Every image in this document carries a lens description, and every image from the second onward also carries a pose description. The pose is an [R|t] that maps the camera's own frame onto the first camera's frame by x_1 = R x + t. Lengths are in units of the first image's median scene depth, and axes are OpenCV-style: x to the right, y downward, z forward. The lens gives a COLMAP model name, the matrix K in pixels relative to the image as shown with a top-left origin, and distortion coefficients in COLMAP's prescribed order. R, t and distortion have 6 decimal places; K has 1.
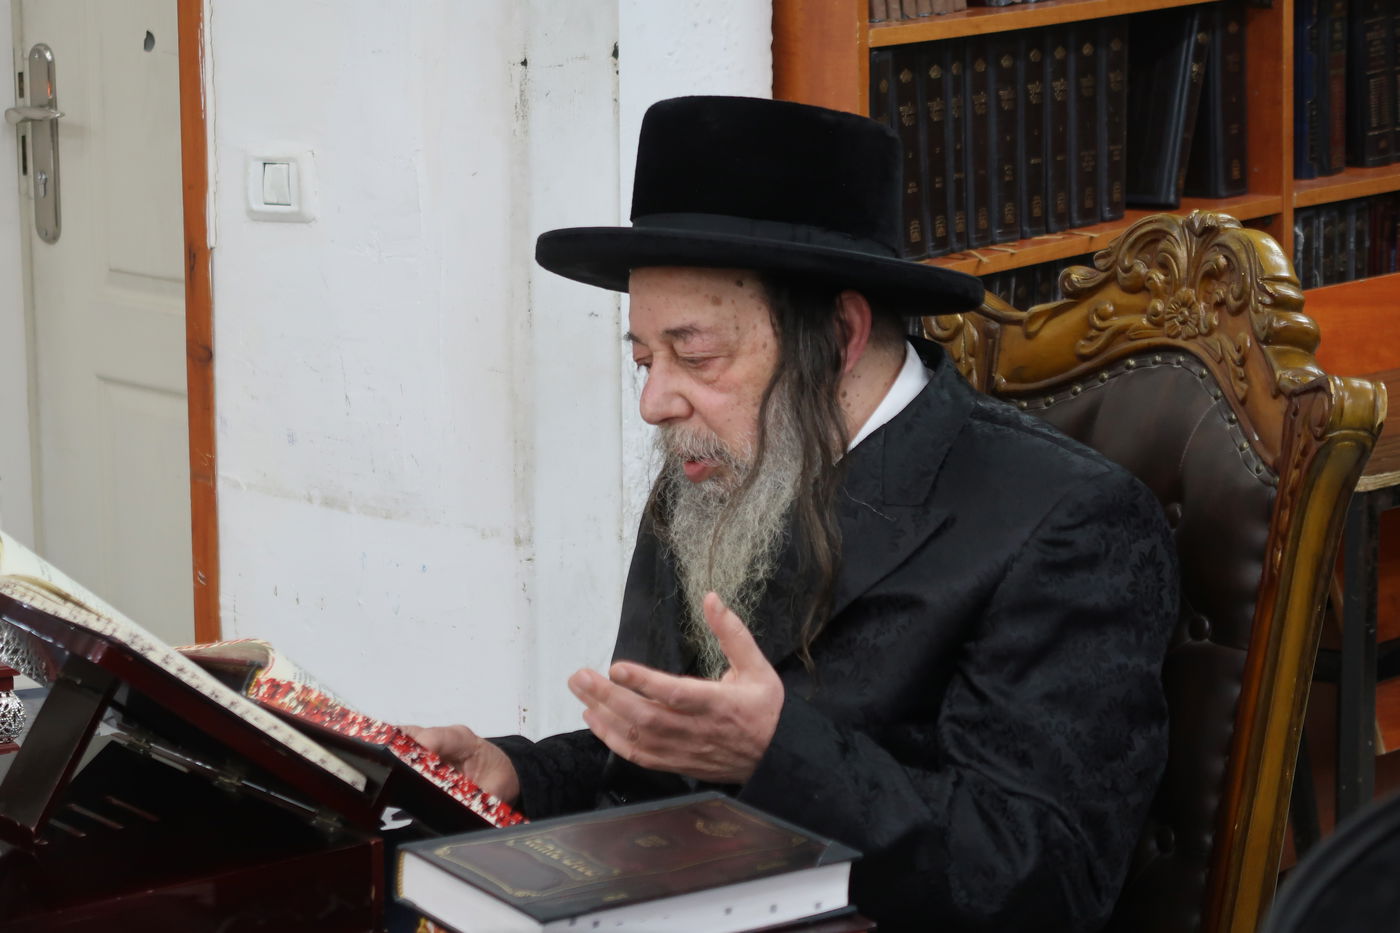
lens RADIAL K [[3934.0, 0, 619.8], [0, 3934.0, 388.2], [0, 0, 1]] dist [0.000552, 0.000000]
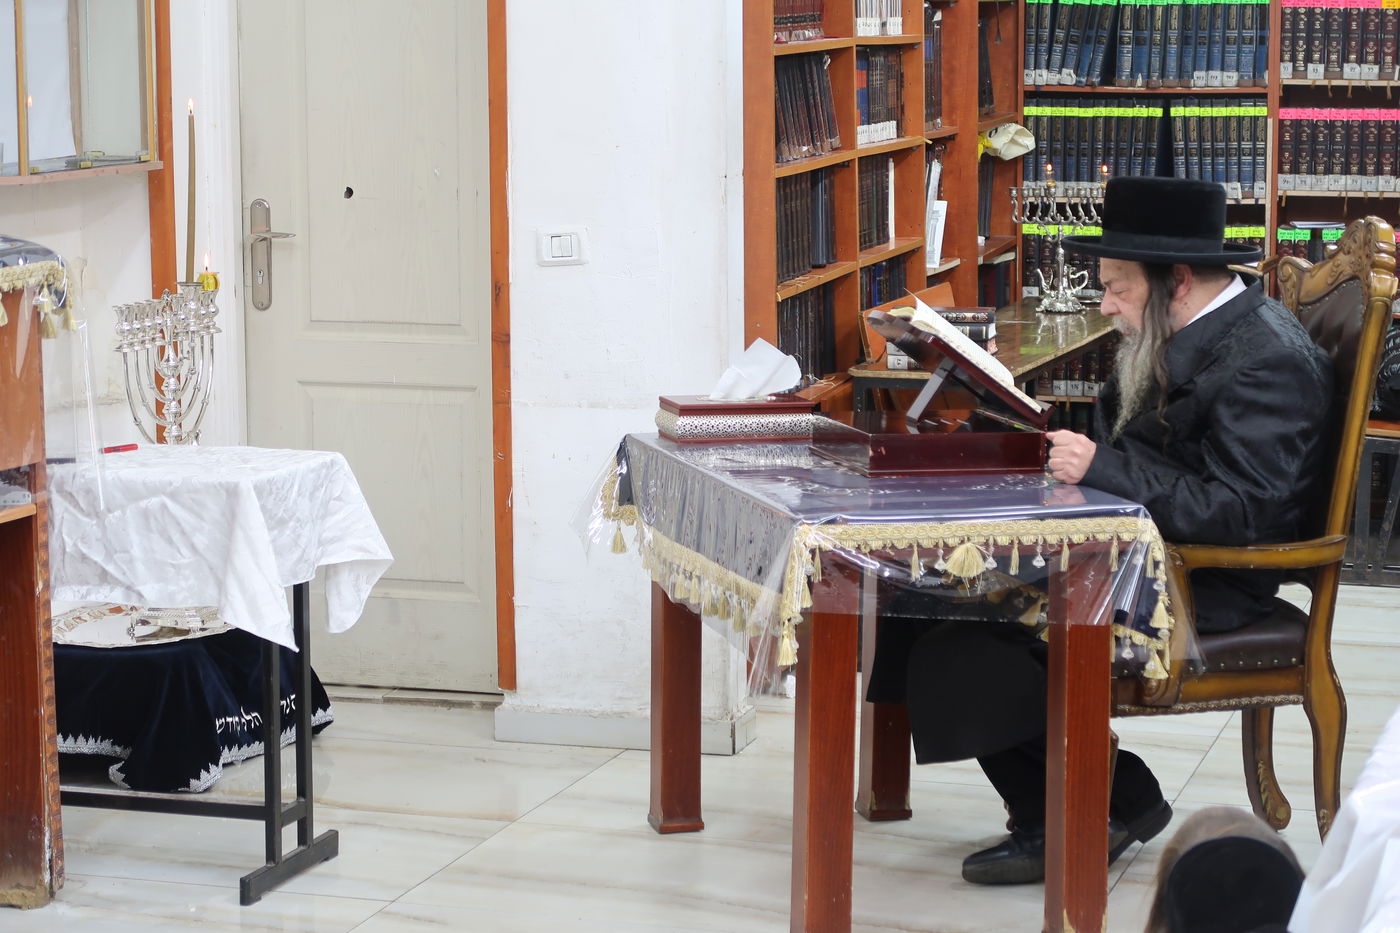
lens RADIAL K [[3170.1, 0, 676.9], [0, 3170.1, 443.3], [0, 0, 1]] dist [0.016147, 0.000000]
pose [[0.883152, -0.057069, 0.465602, -1.008890], [0.082714, 0.995965, -0.034817, 0.138127], [-0.461736, 0.069261, 0.884309, -0.560484]]
